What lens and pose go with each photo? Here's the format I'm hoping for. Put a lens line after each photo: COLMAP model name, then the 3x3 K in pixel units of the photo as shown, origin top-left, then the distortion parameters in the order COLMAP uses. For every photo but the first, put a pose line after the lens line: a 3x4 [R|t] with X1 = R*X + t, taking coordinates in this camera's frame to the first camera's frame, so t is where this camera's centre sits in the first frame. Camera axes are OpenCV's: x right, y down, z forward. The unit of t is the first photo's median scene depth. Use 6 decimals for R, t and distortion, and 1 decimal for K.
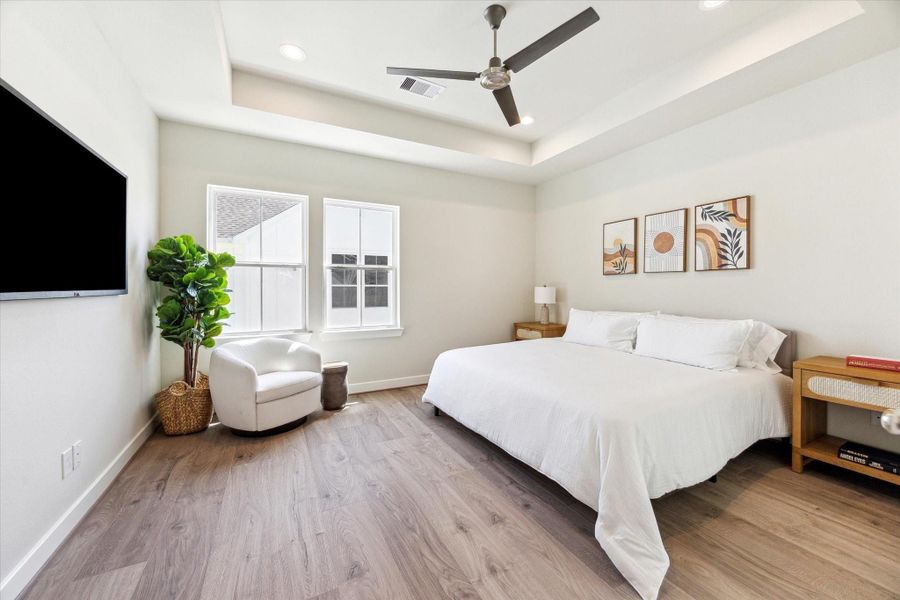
lens RADIAL K [[359.8, 0, 454.6], [0, 359.8, 294.9], [0, 0, 1]] dist [0.000907, 0.000099]
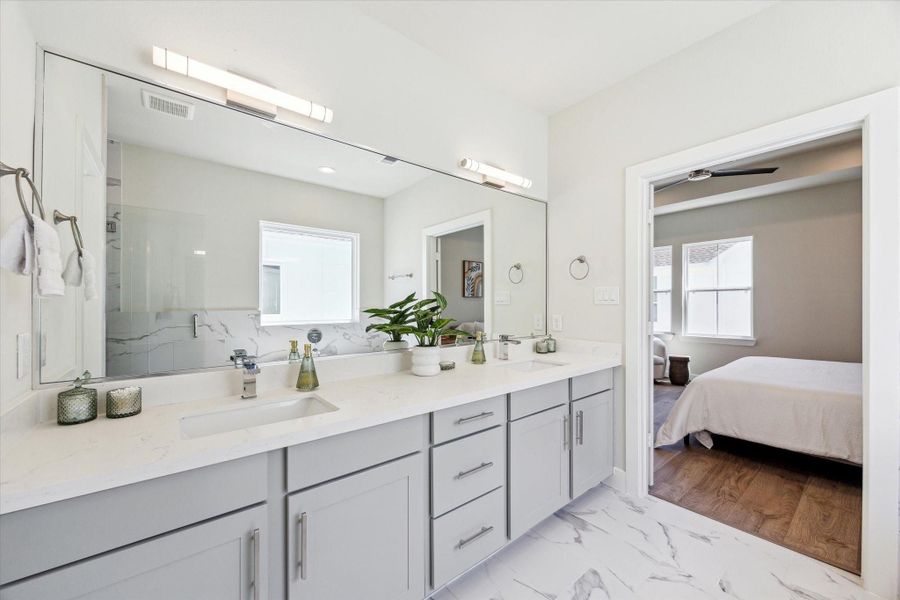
lens RADIAL K [[345.5, 0, 449.0], [0, 345.5, 293.7], [0, 0, 1]] dist [-0.000165, 0.000049]
pose [[0.178224, -0.041026, -0.983134, 1.445922], [-0.032956, 0.998321, -0.047634, 0.055158], [0.983438, 0.040890, 0.176573, -0.336245]]
